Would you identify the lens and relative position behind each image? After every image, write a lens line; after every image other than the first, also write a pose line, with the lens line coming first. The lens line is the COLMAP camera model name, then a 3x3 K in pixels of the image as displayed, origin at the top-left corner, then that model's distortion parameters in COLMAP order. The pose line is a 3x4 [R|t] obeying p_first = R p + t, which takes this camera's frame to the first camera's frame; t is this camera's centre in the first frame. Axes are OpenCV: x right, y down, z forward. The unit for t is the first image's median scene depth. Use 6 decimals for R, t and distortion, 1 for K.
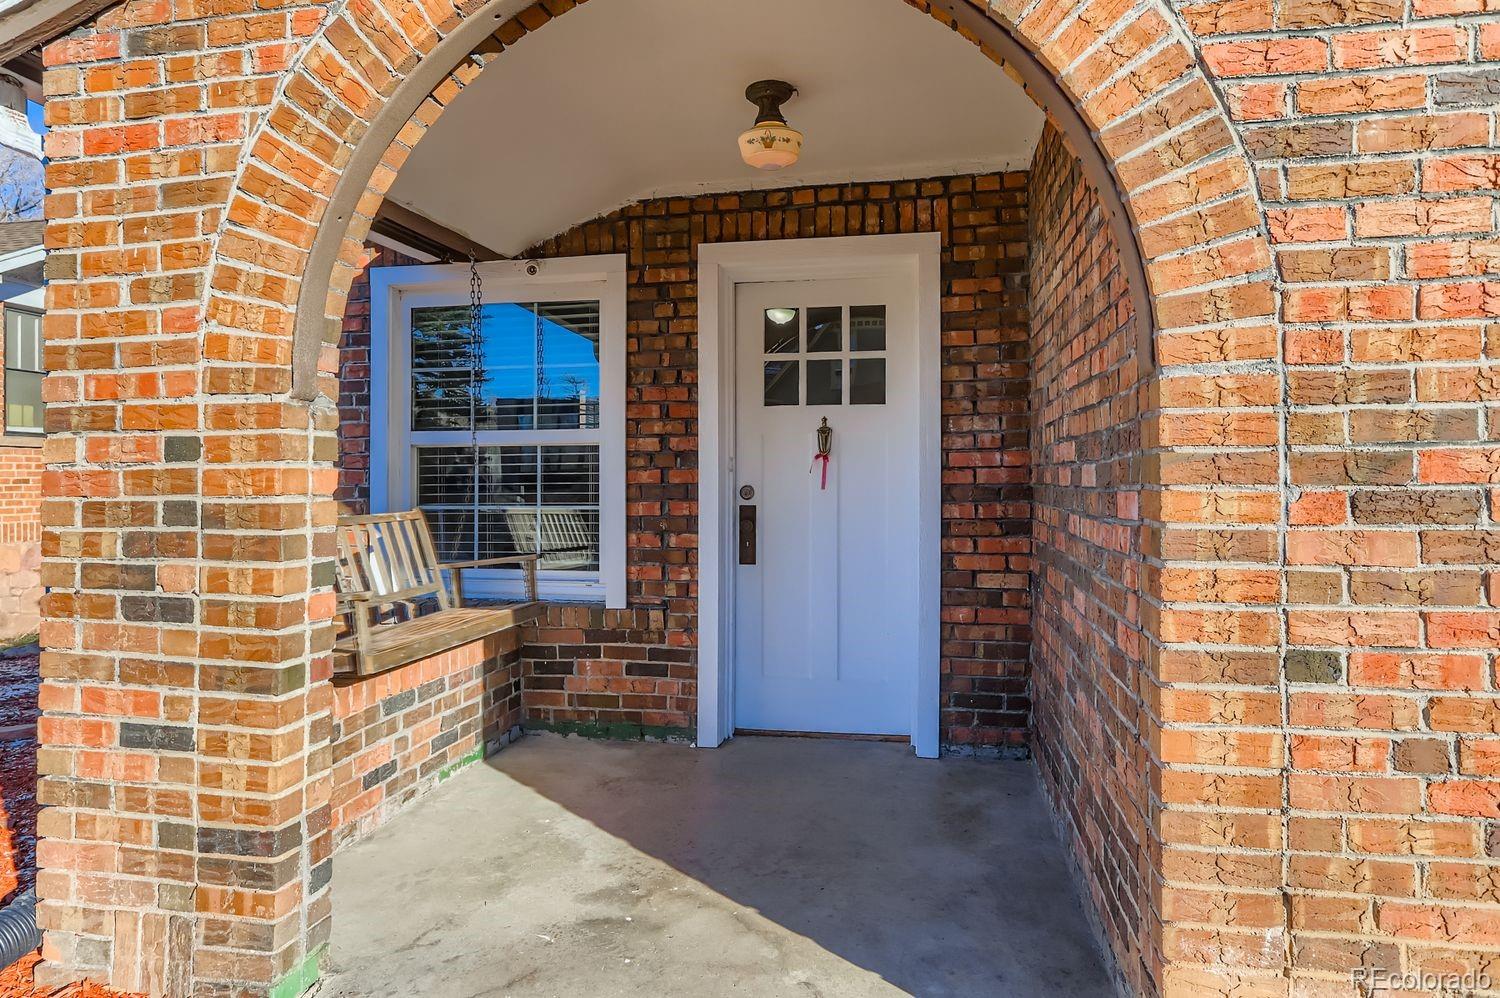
lens RADIAL K [[919.8, 0, 787.7], [0, 919.8, 465.0], [0, 0, 1]] dist [-0.001693, 0.000272]
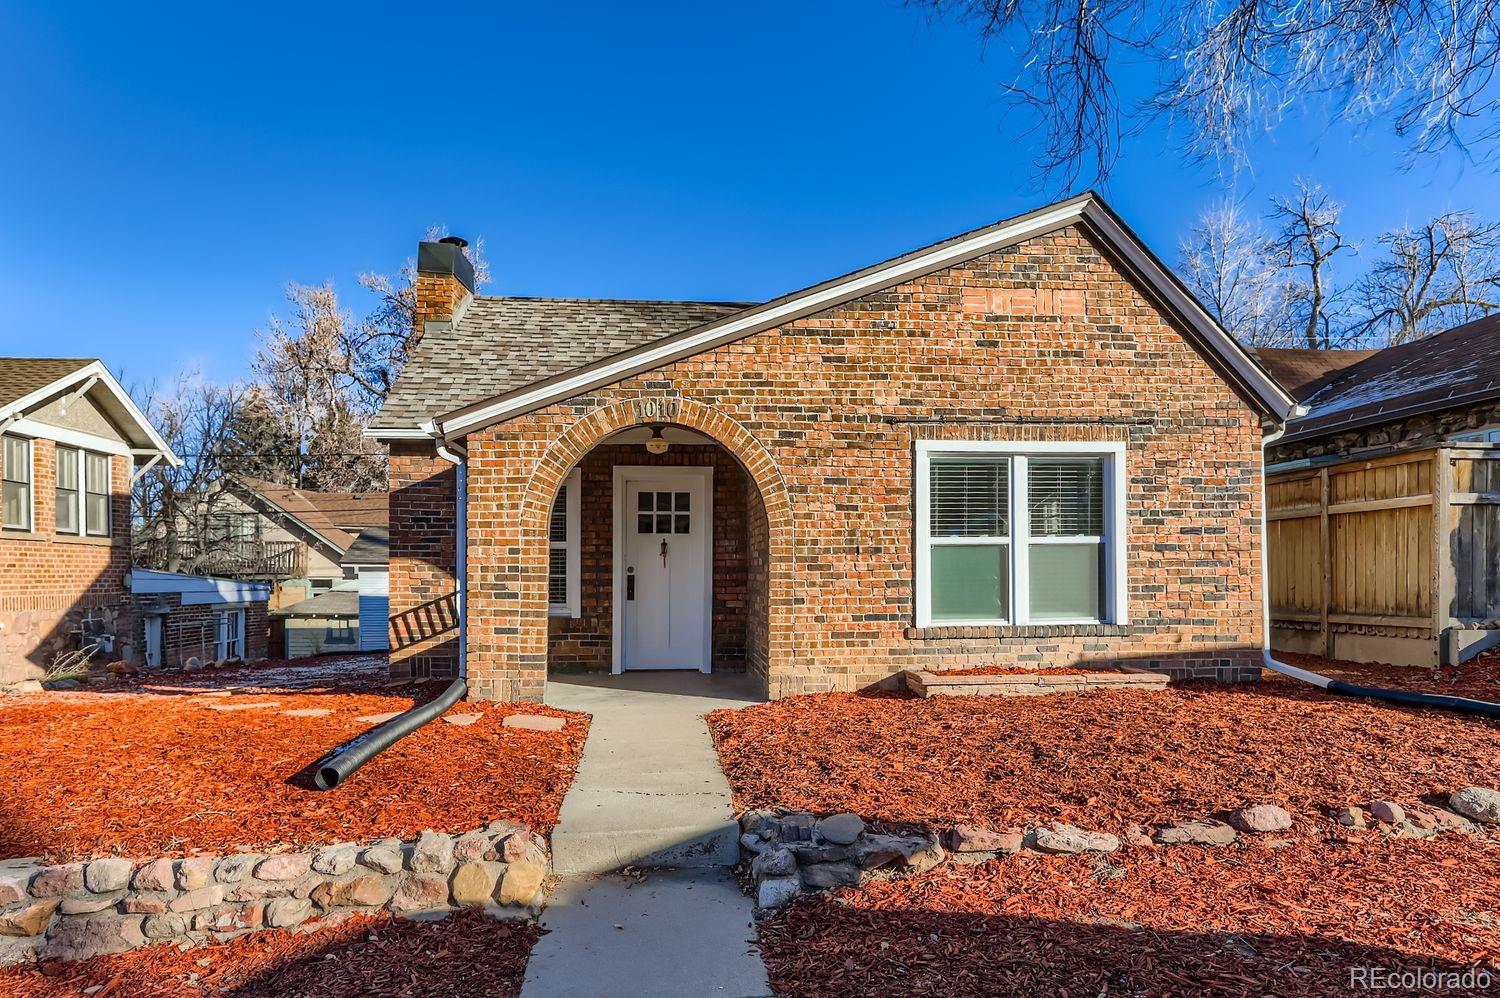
lens RADIAL K [[880.1, 0, 771.0], [0, 880.1, 570.3], [0, 0, 1]] dist [-0.012472, 0.019305]
pose [[0.964686, 0.007127, 0.263305, -0.580925], [-0.009557, 0.999923, 0.007951, 0.019839], [-0.263228, -0.010187, 0.964680, -2.538400]]
